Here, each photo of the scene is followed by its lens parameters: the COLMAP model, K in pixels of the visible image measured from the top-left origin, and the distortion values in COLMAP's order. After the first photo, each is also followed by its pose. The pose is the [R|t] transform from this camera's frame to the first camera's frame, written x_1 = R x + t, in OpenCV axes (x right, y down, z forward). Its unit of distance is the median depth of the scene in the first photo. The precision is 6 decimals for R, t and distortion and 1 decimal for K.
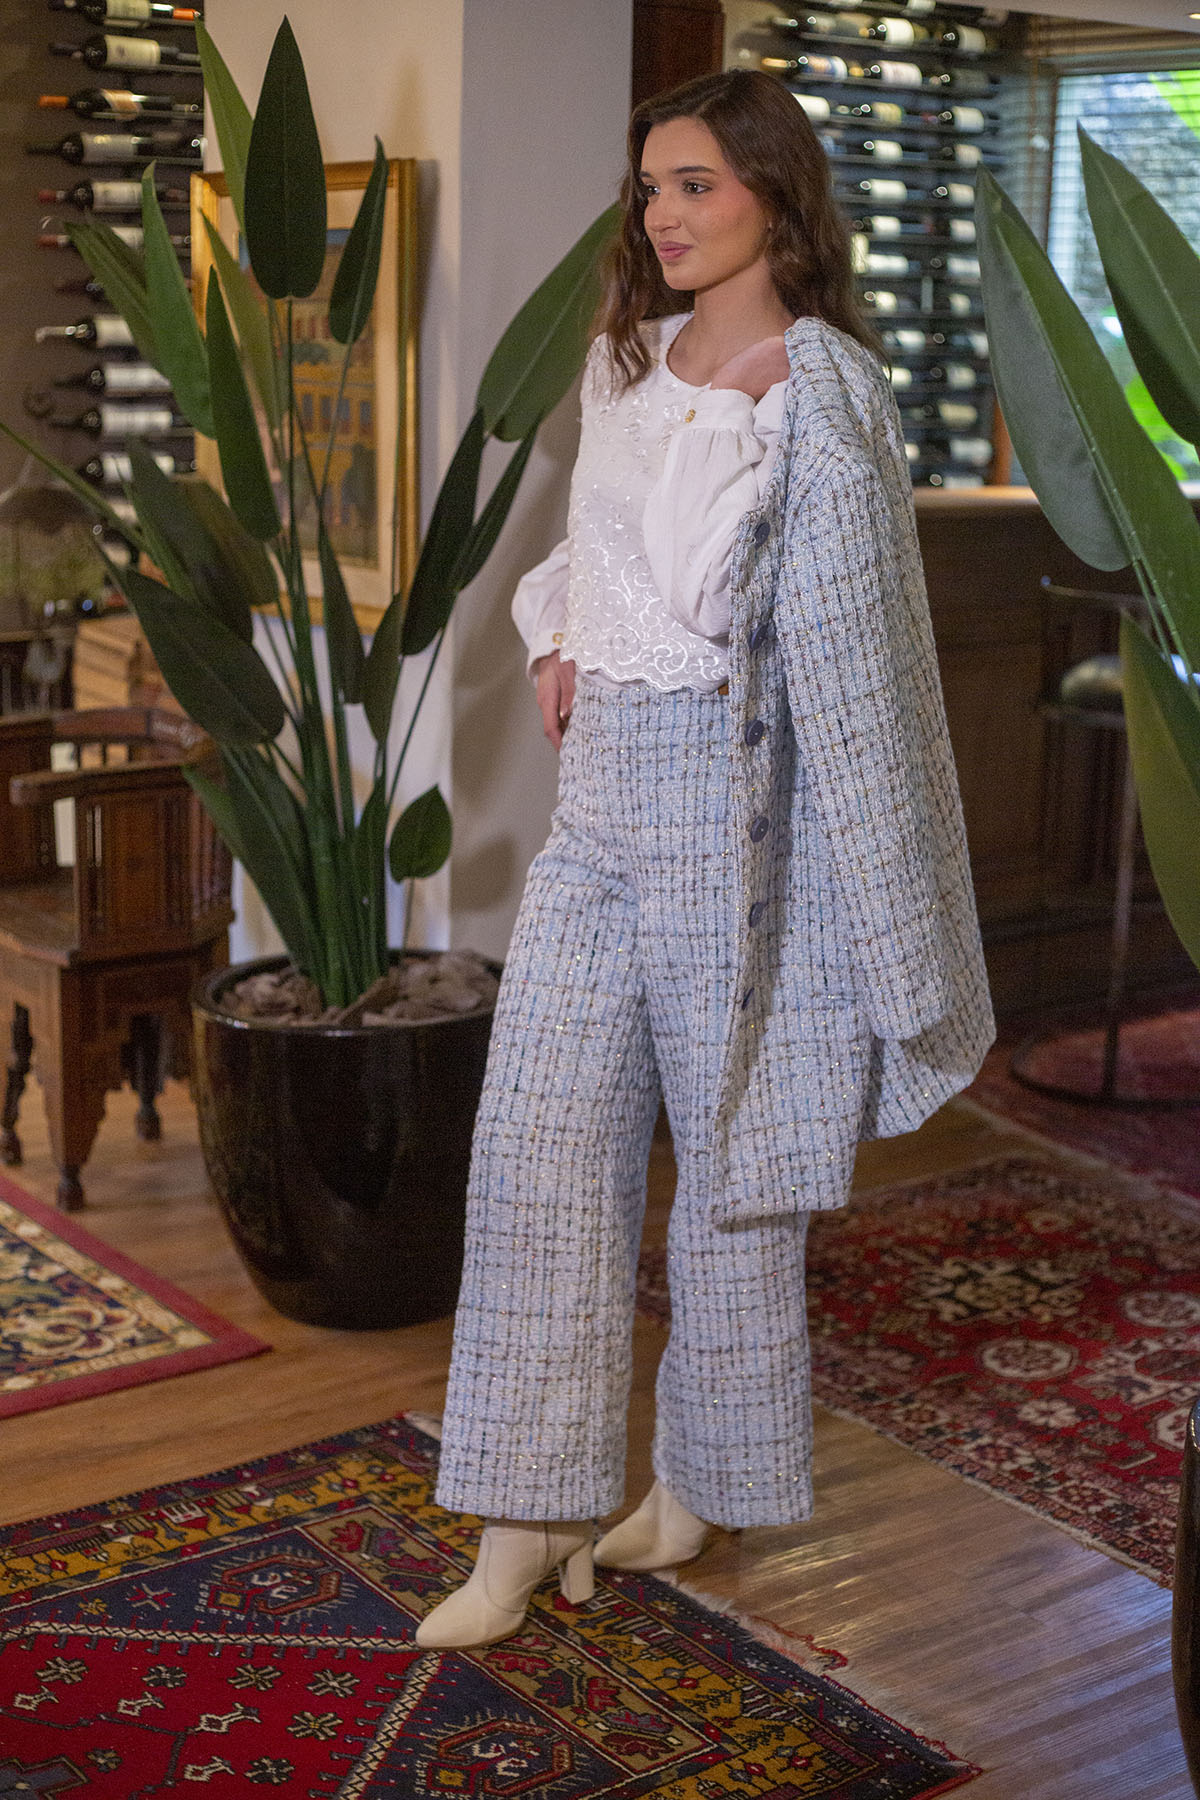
lens RADIAL K [[2616.7, 0, 557.9], [0, 2616.7, 899.9], [0, 0, 1]] dist [-0.109736, -0.027041]
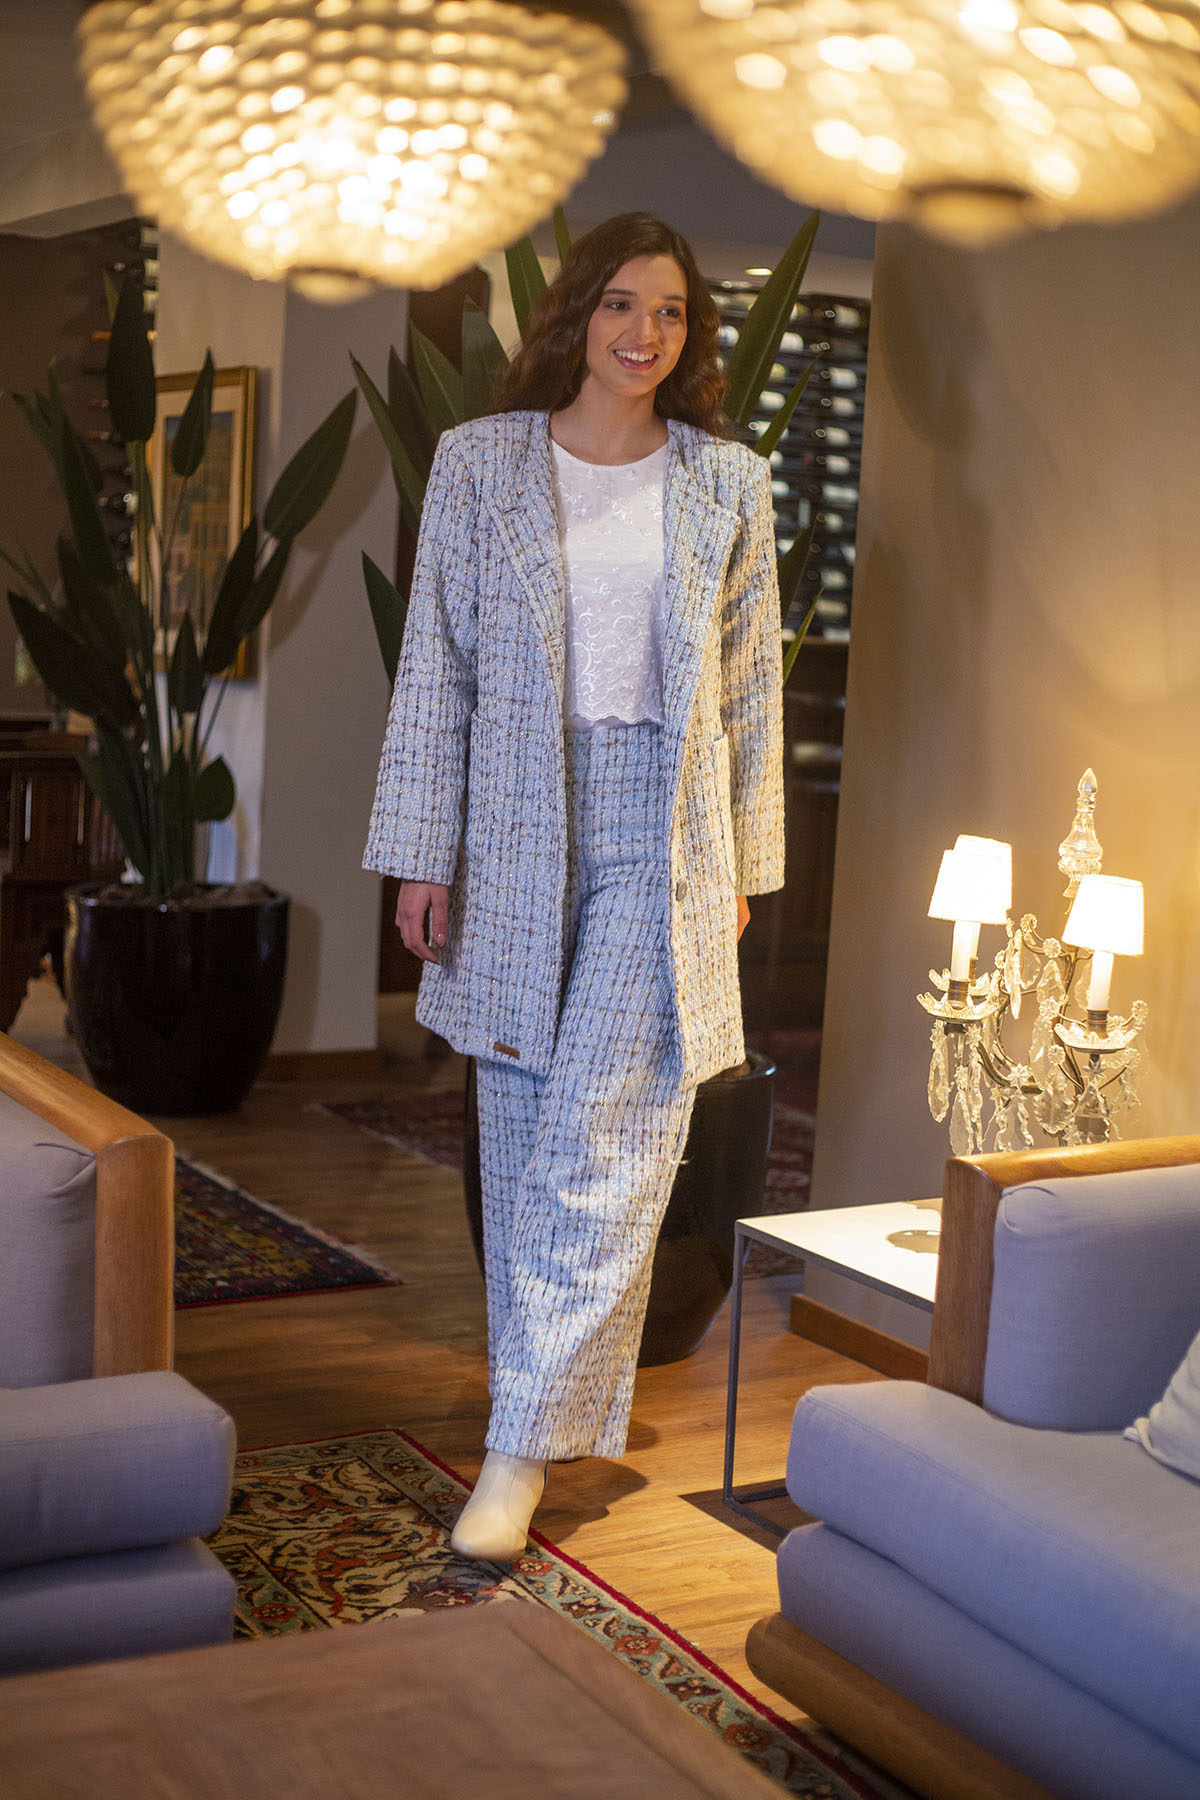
lens RADIAL K [[2616.7, 0, 557.9], [0, 2616.7, 899.9], [0, 0, 1]] dist [-0.109736, -0.027041]
pose [[0.994626, 0.047171, -0.092166, 0.297413], [-0.056846, 0.992811, -0.105333, 0.191824], [0.086535, 0.110006, 0.990157, -0.506918]]
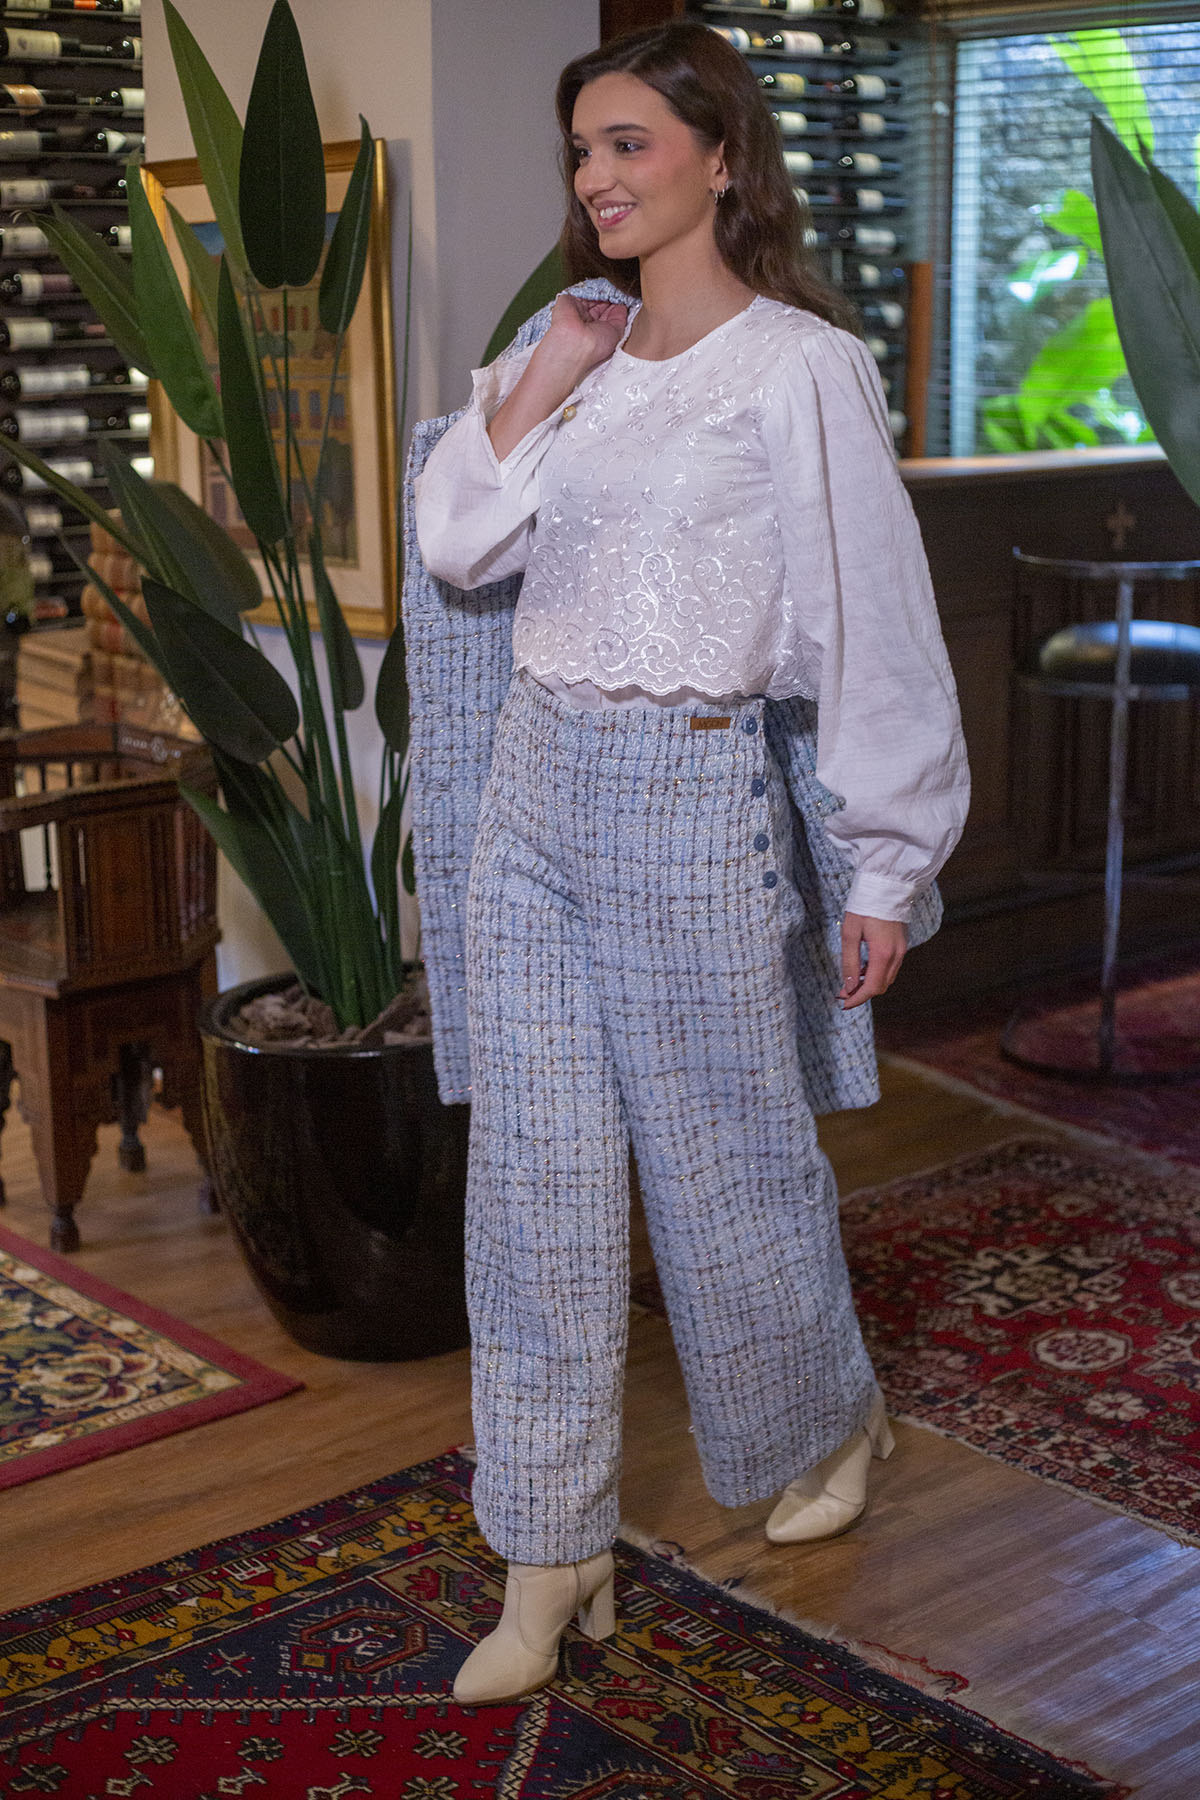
lens RADIAL K [[2616.7, 0, 557.9], [0, 2616.7, 899.9], [0, 0, 1]] dist [-0.109736, -0.027041]
pose [[0.997169, -0.049536, 0.056571, -0.062674], [0.049270, 0.998767, 0.006076, -0.007625], [-0.056802, -0.003271, 0.998380, 0.039980]]
